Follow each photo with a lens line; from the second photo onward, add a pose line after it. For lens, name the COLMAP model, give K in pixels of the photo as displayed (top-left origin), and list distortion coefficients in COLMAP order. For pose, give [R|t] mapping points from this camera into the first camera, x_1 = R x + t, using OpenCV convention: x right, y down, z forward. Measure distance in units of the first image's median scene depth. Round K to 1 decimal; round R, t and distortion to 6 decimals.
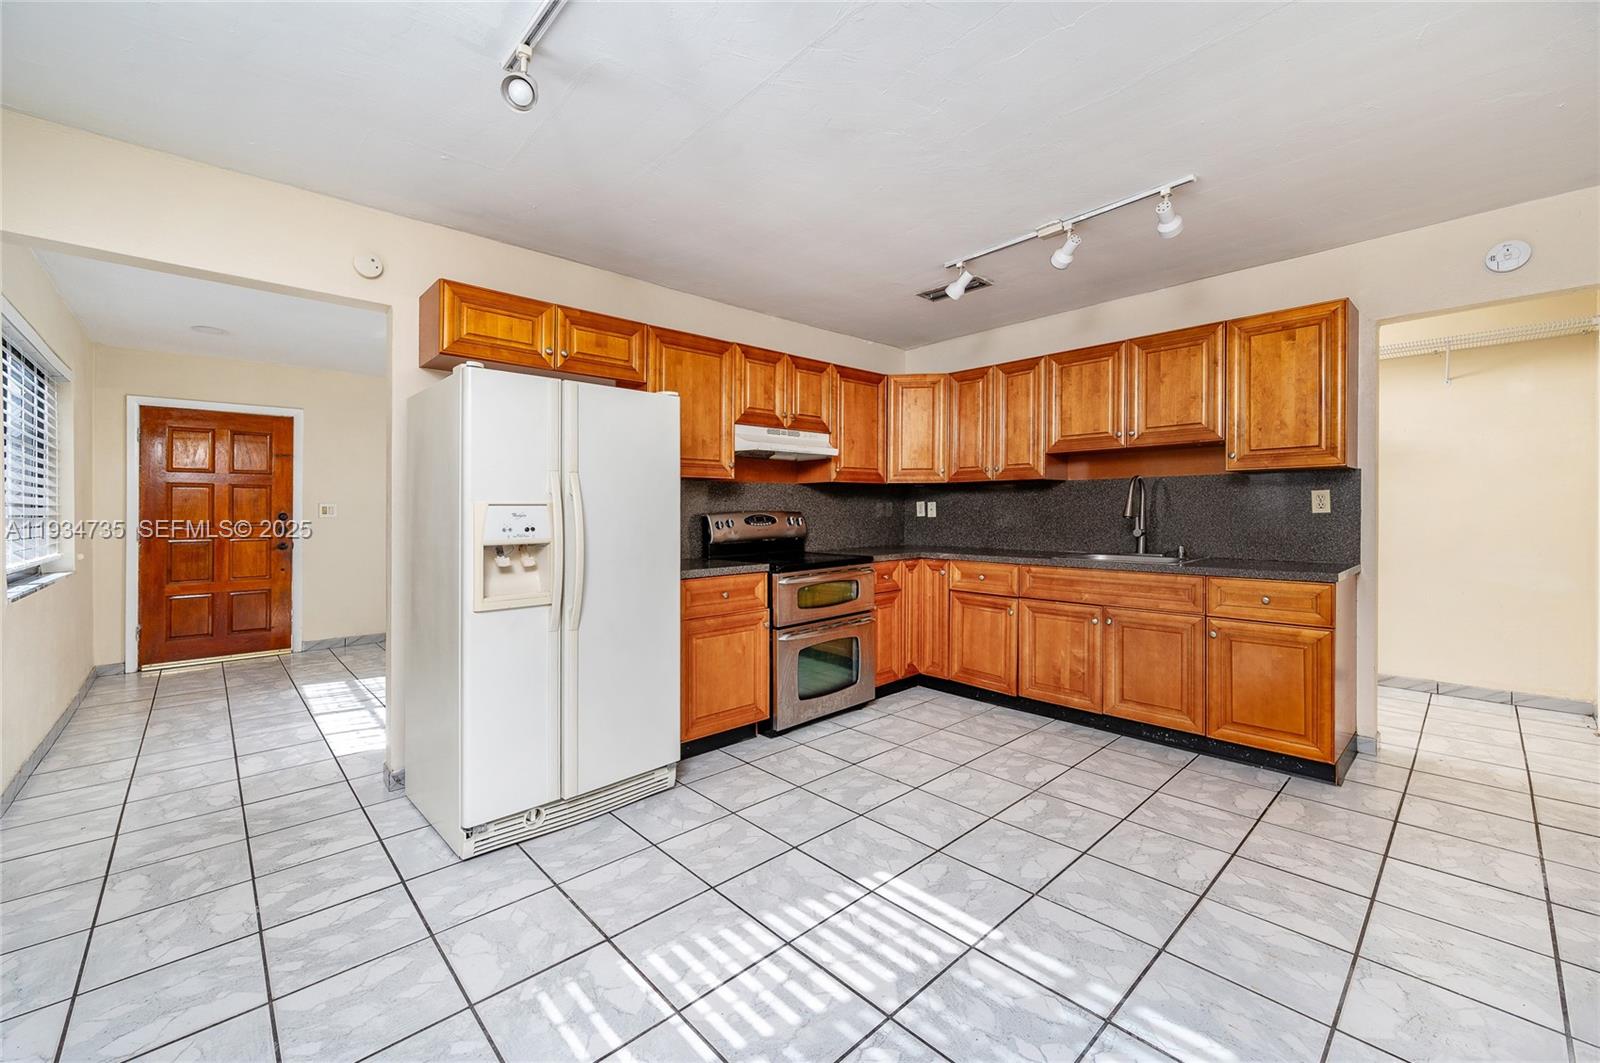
lens RADIAL K [[630.4, 0, 802.3], [0, 630.4, 504.6], [0, 0, 1]] dist [-0.001039, 0.000015]
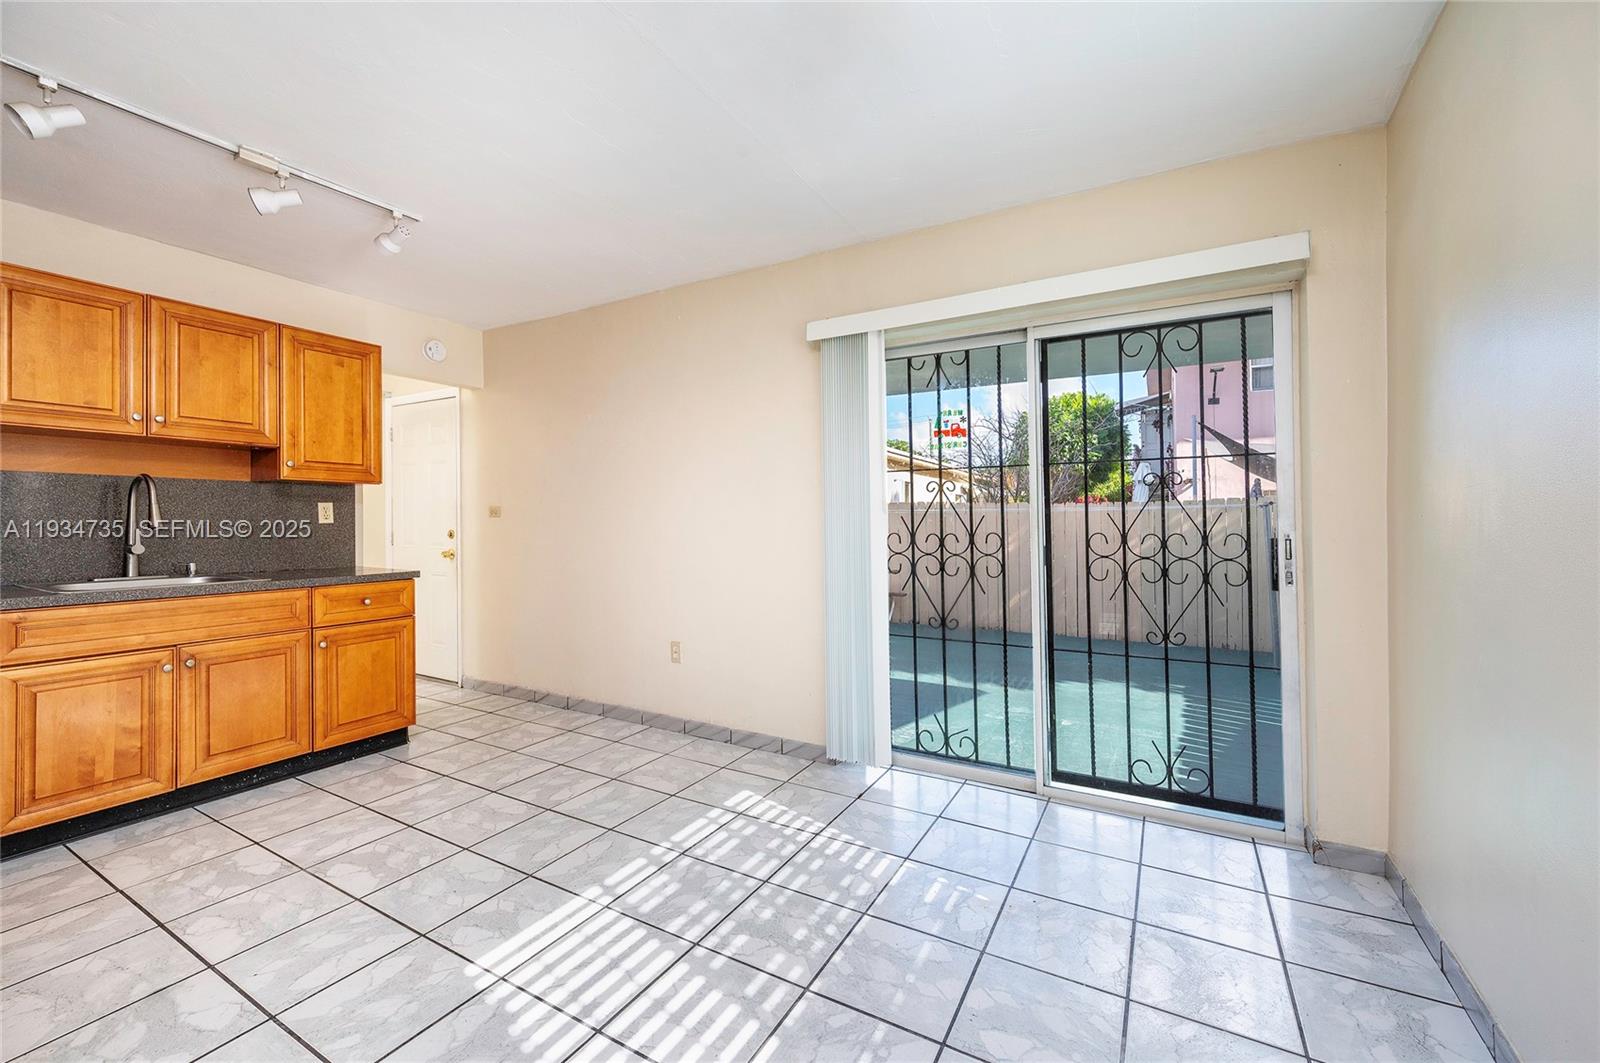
lens RADIAL K [[630.4, 0, 802.3], [0, 630.4, 504.6], [0, 0, 1]] dist [-0.001039, 0.000015]
pose [[-0.276646, 0.031117, 0.960468, -0.580832], [-0.007780, 0.999370, -0.034619, 0.015375], [-0.960941, -0.017050, -0.276229, 0.618458]]
